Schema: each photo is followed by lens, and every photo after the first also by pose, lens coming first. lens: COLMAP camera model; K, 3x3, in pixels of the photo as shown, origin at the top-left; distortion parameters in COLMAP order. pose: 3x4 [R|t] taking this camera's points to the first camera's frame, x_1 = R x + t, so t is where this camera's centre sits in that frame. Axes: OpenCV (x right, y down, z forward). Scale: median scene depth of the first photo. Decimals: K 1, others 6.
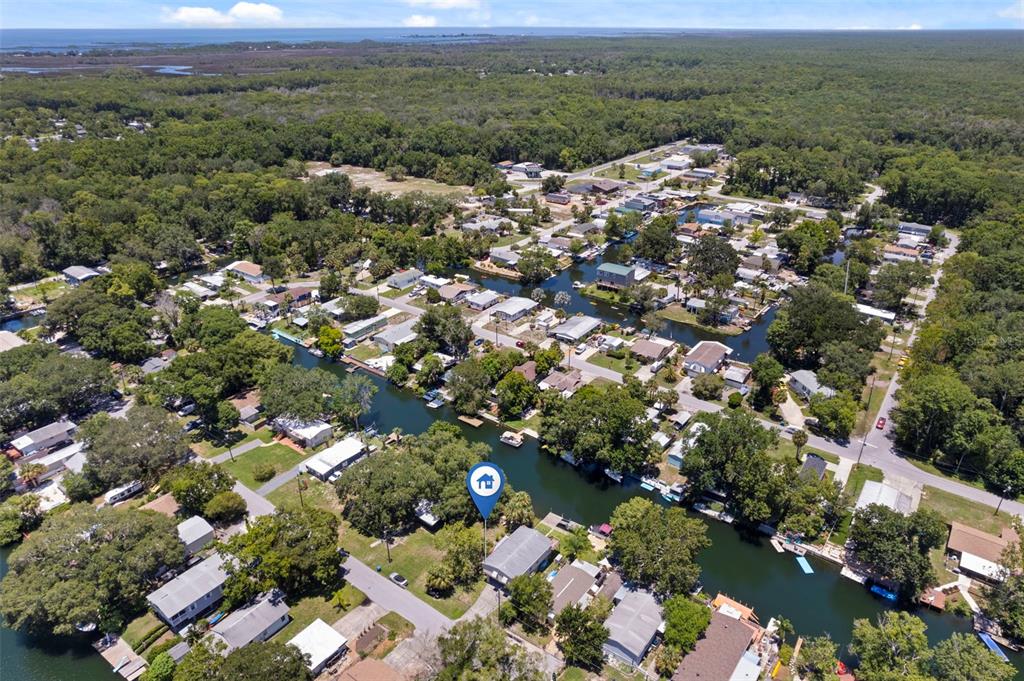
lens RADIAL K [[658.7, 0, 510.8], [0, 658.7, 352.3], [0, 0, 1]] dist [-0.041783, 0.004274]
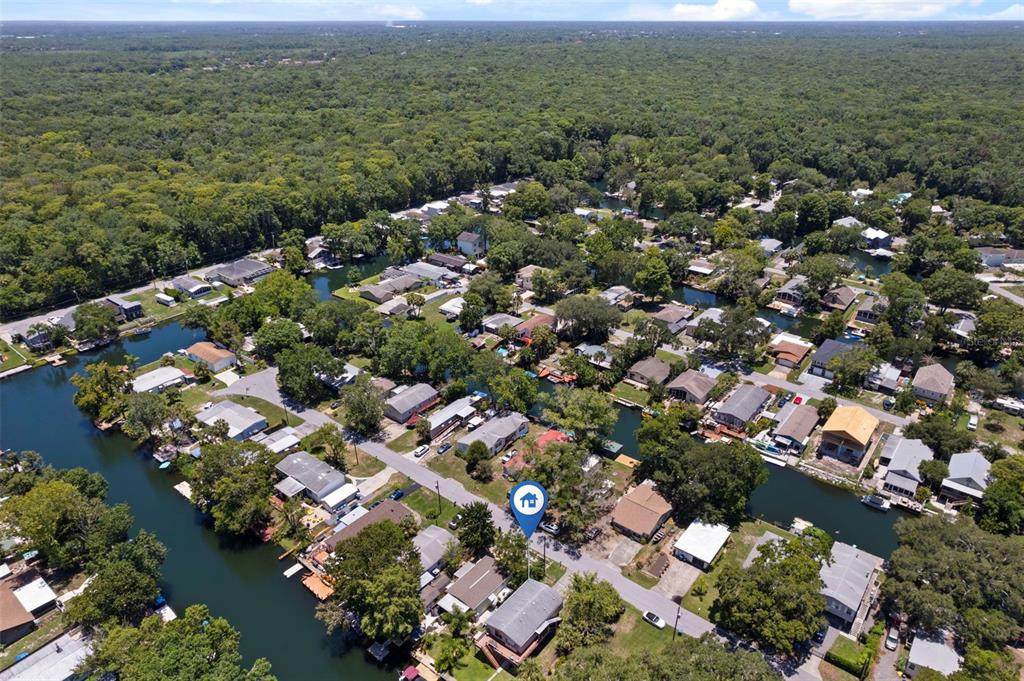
lens RADIAL K [[663.5, 0, 511.3], [0, 663.5, 365.4], [0, 0, 1]] dist [-0.043673, 0.001698]
pose [[-0.999445, -0.013852, 0.030304, 0.006501], [0.016777, 0.576591, 0.816860, -0.507488], [-0.028788, 0.816915, -0.576039, 1.008356]]
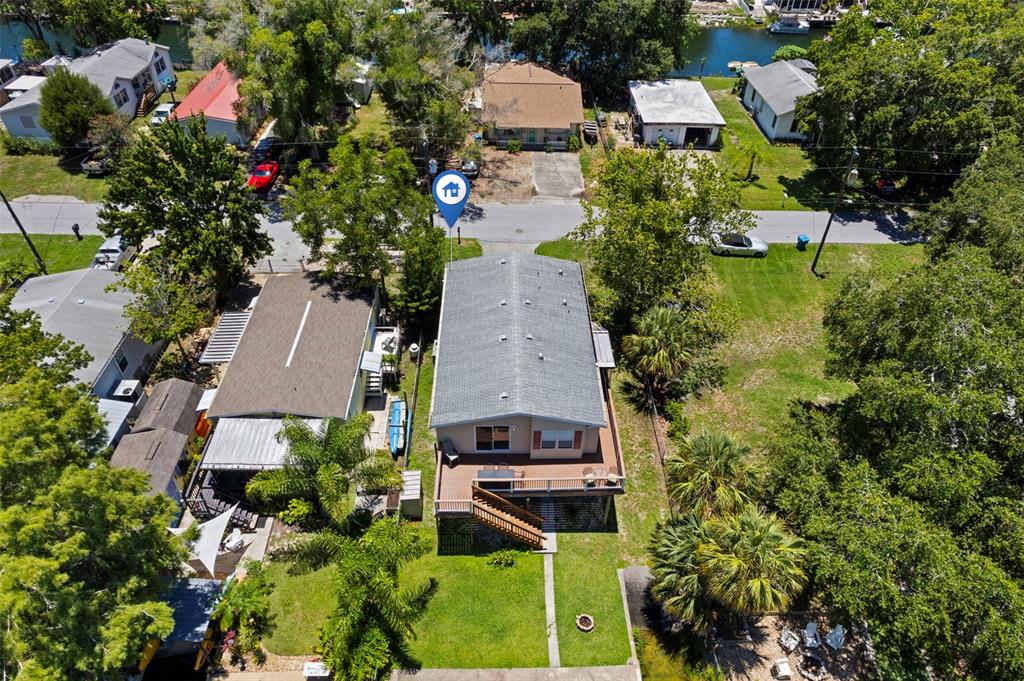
lens RADIAL K [[673.2, 0, 515.0], [0, 673.2, 342.2], [0, 0, 1]] dist [-0.070287, 0.049003]
pose [[-0.792455, 0.386676, -0.471697, 0.115512], [-0.290415, 0.440858, 0.849296, 0.059371], [0.536353, 0.810016, -0.237064, 0.863313]]
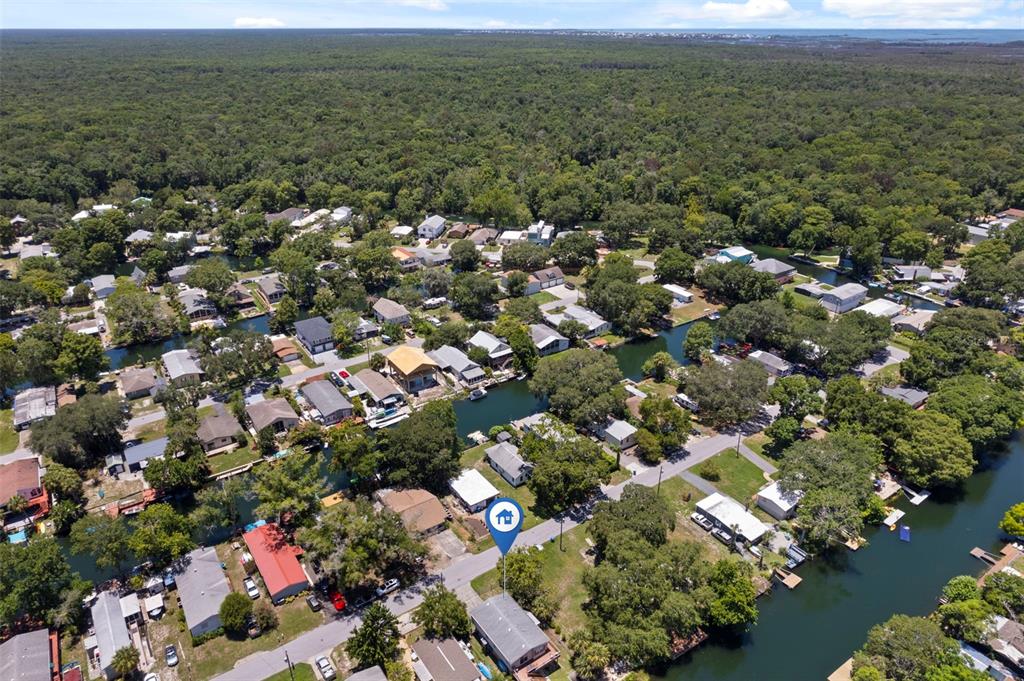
lens RADIAL K [[658.7, 0, 510.8], [0, 658.7, 352.3], [0, 0, 1]] dist [-0.041783, 0.004274]
pose [[-0.319175, 0.429019, -0.845026, 0.481660], [-0.421338, 0.734454, 0.532026, -0.350937], [0.848883, 0.525851, -0.053657, 0.692065]]
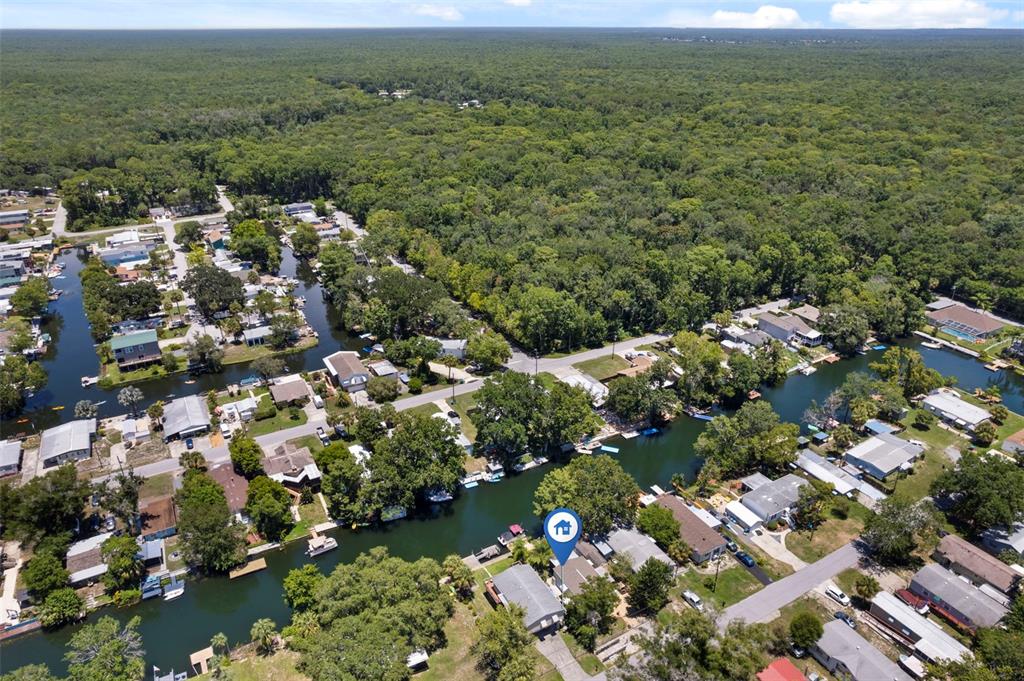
lens RADIAL K [[663.5, 0, 511.3], [0, 663.5, 365.4], [0, 0, 1]] dist [-0.043673, 0.001698]
pose [[0.411314, -0.421771, 0.808041, -0.499828], [0.411096, 0.877057, 0.248536, -0.179172], [-0.813523, 0.229956, 0.534135, 0.358655]]
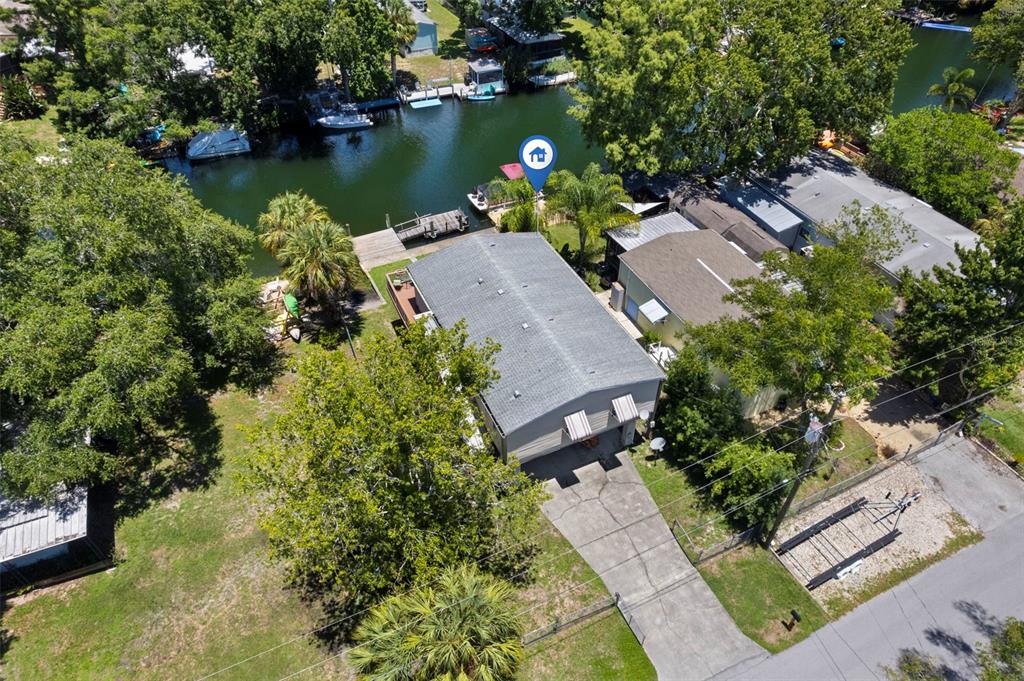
lens RADIAL K [[662.2, 0, 515.7], [0, 662.2, 341.6], [0, 0, 1]] dist [-0.082091, 0.077557]
pose [[0.478219, -0.590245, 0.650321, -0.129825], [0.393863, 0.805979, 0.441893, 0.161322], [-0.784970, 0.044815, 0.617911, 0.683954]]
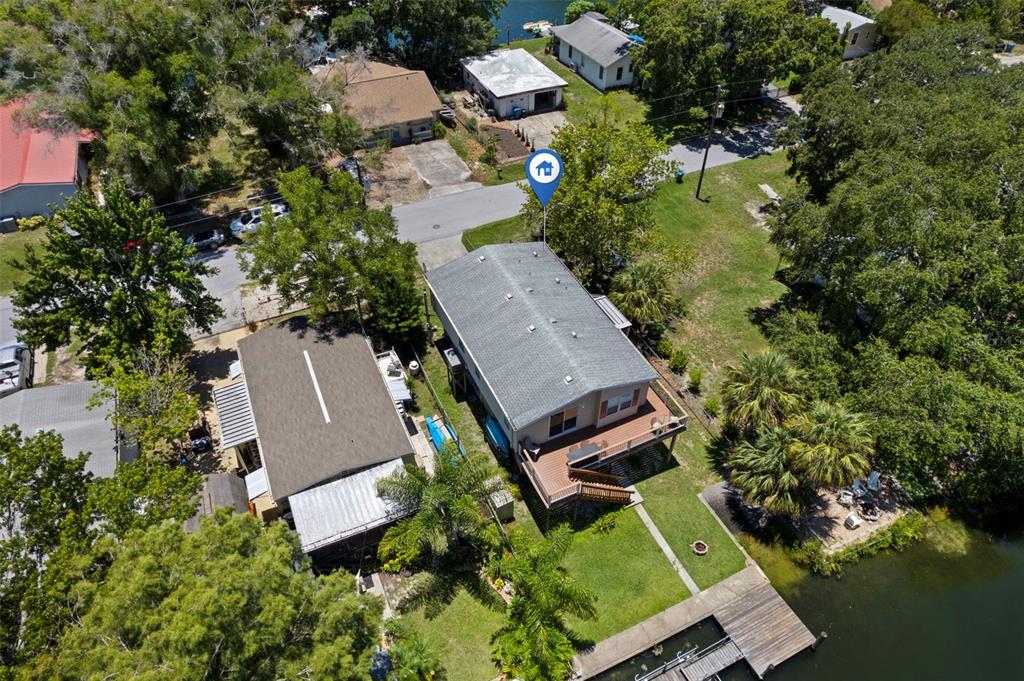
lens RADIAL K [[655.5, 0, 512.0], [0, 655.5, 340.5], [0, 0, 1]] dist [-0.050822, 0.000868]
pose [[-0.478220, 0.600490, -0.640872, 0.162132], [-0.395654, 0.504170, 0.767639, 0.078314], [0.784068, 0.620664, -0.003517, 0.808004]]
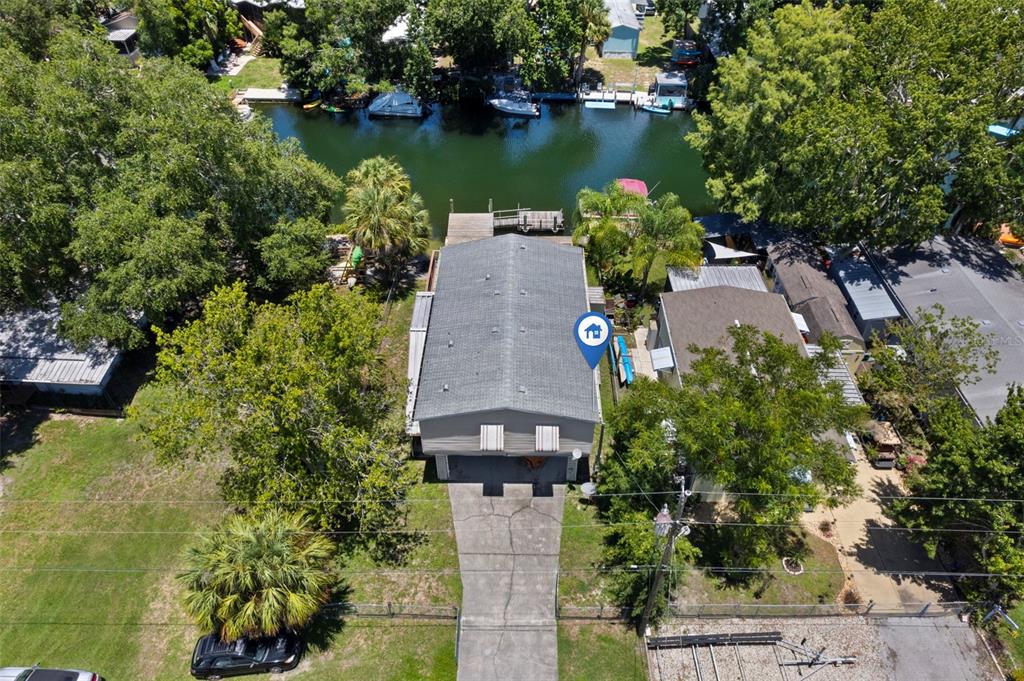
lens RADIAL K [[662.2, 0, 515.7], [0, 662.2, 341.6], [0, 0, 1]] dist [-0.082091, 0.077557]
pose [[0.810257, -0.392846, 0.434920, -0.081194], [0.259395, 0.905829, 0.334946, 0.183763], [-0.525545, -0.158576, 0.835856, 0.634343]]
